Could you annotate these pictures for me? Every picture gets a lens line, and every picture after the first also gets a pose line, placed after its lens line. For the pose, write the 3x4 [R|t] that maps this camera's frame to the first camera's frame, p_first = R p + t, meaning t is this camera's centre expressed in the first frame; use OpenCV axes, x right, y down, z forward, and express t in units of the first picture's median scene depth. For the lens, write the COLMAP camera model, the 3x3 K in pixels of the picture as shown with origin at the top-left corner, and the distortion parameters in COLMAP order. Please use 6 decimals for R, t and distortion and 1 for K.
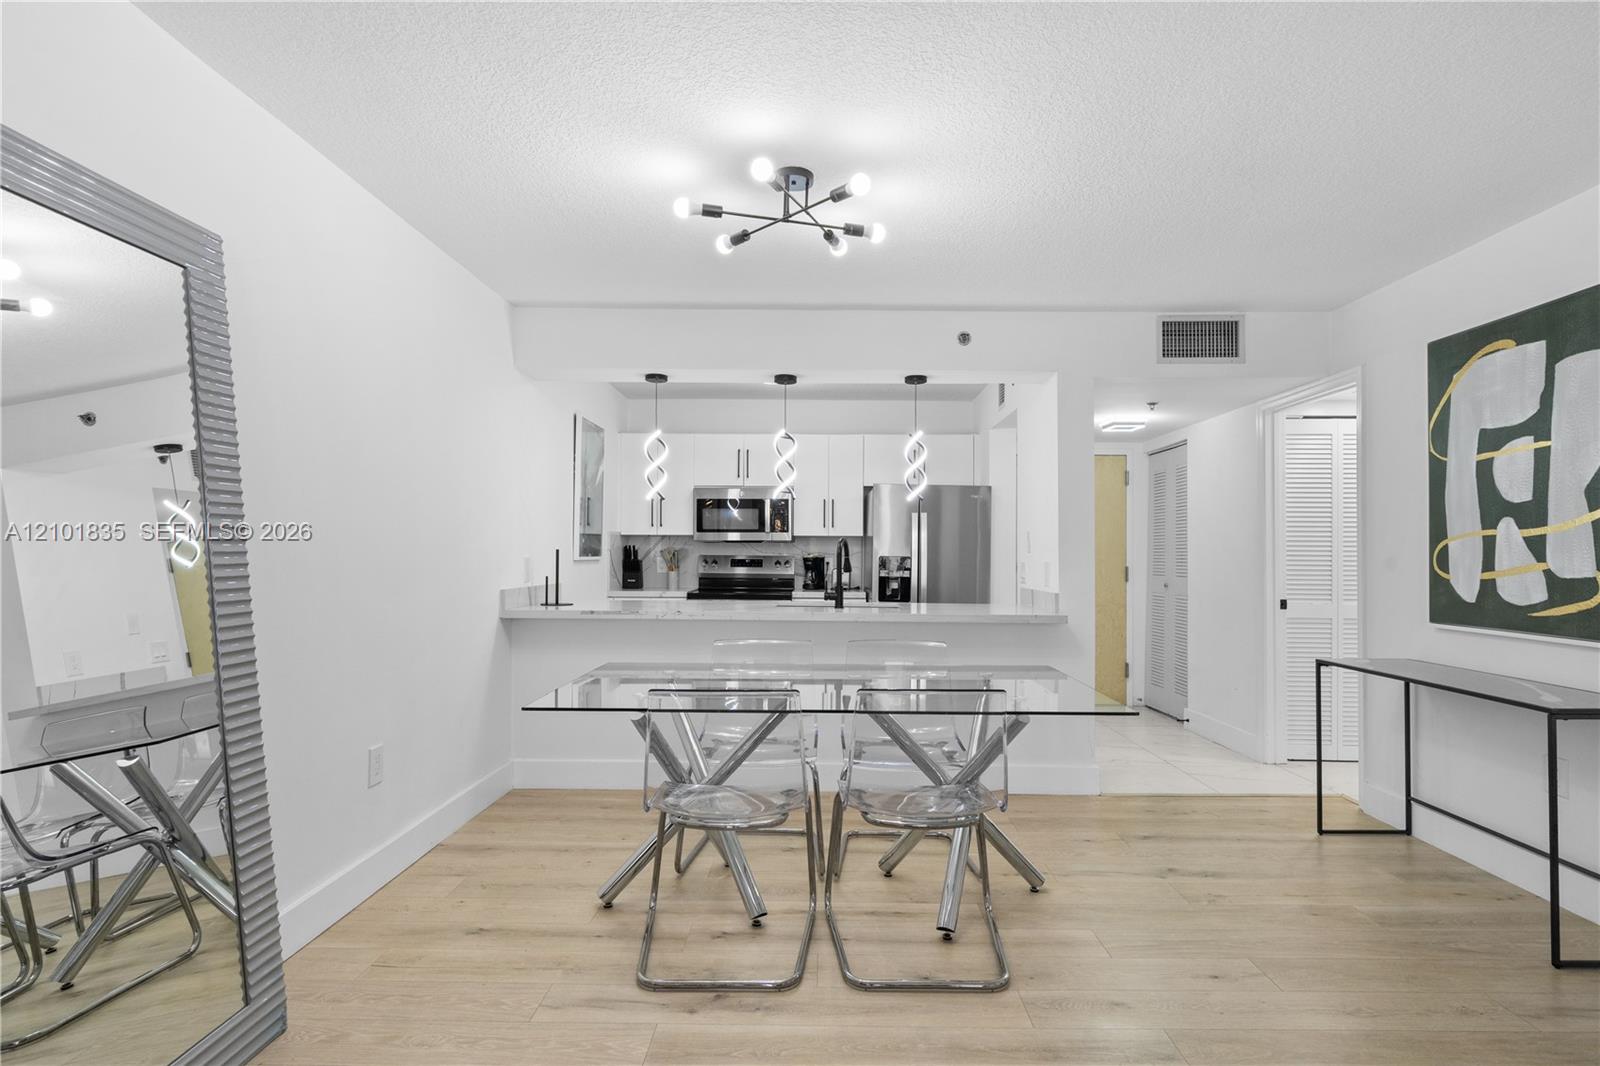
lens RADIAL K [[850.5, 0, 821.0], [0, 850.5, 543.1], [0, 0, 1]] dist [-0.000376, 0.000204]
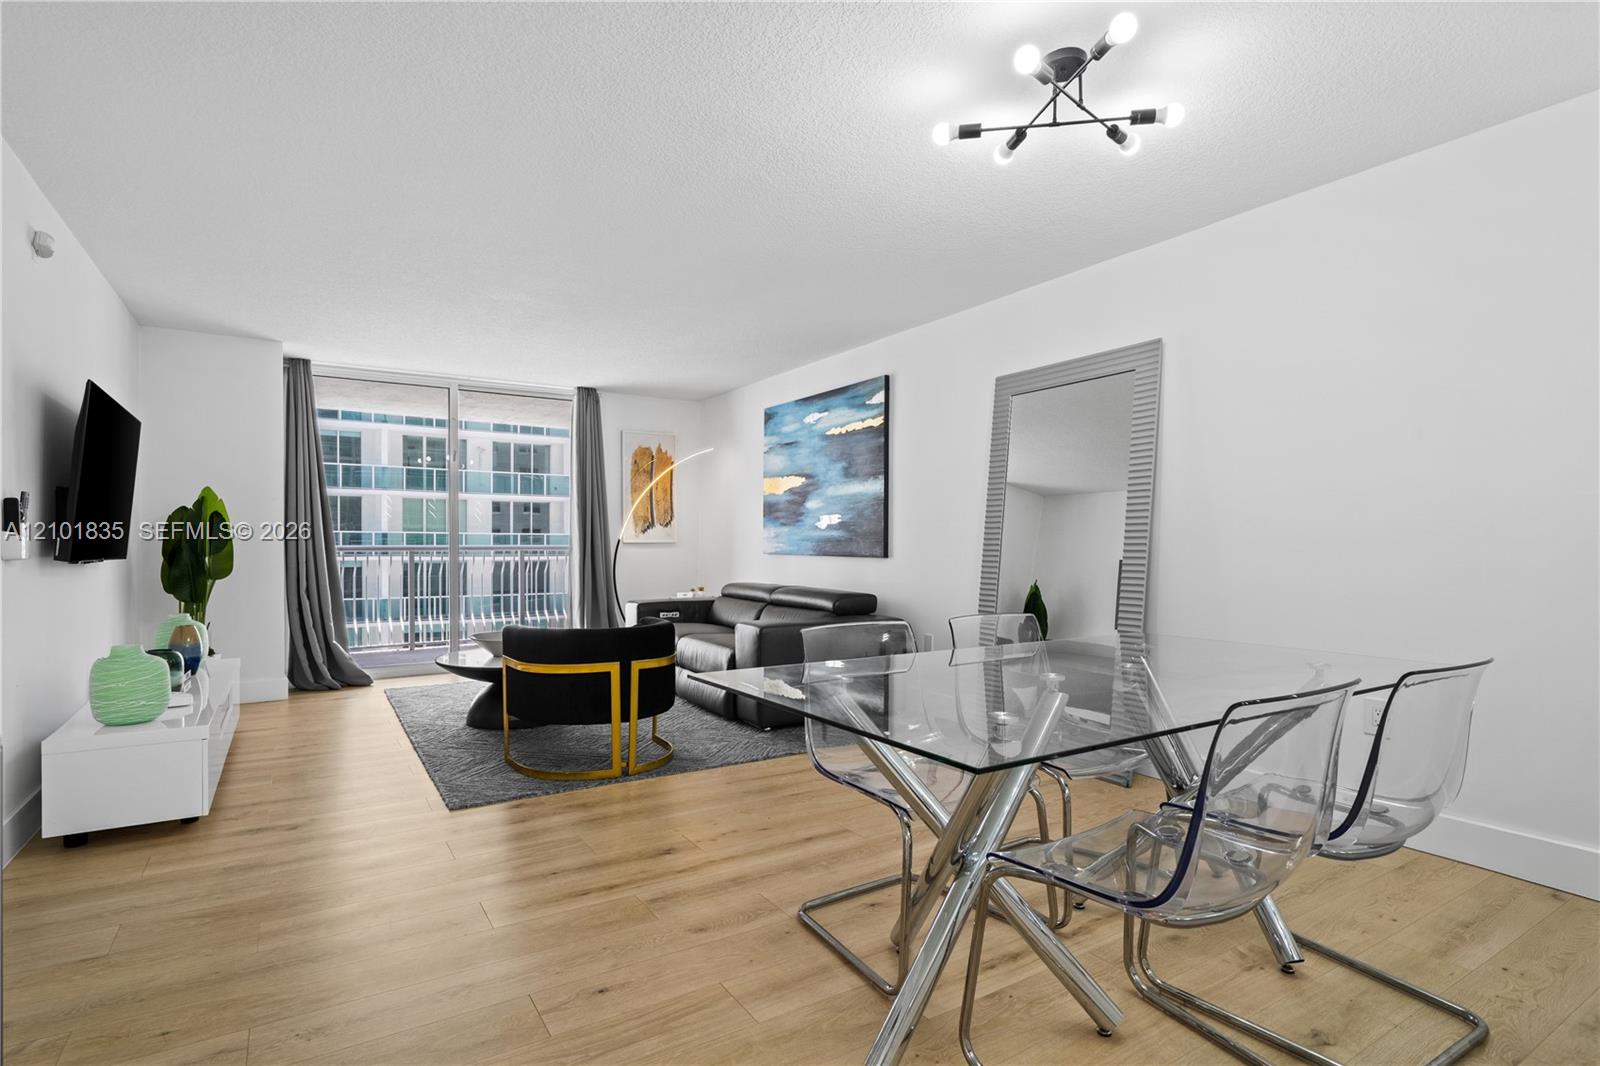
lens RADIAL K [[794.9, 0, 796.3], [0, 794.9, 553.8], [0, 0, 1]] dist [0.001856, 0.000187]
pose [[-0.845372, -0.002320, -0.534173, 0.506050], [-0.002141, 0.999997, -0.000955, 0.055860], [0.534174, 0.000336, -0.845375, 1.237547]]
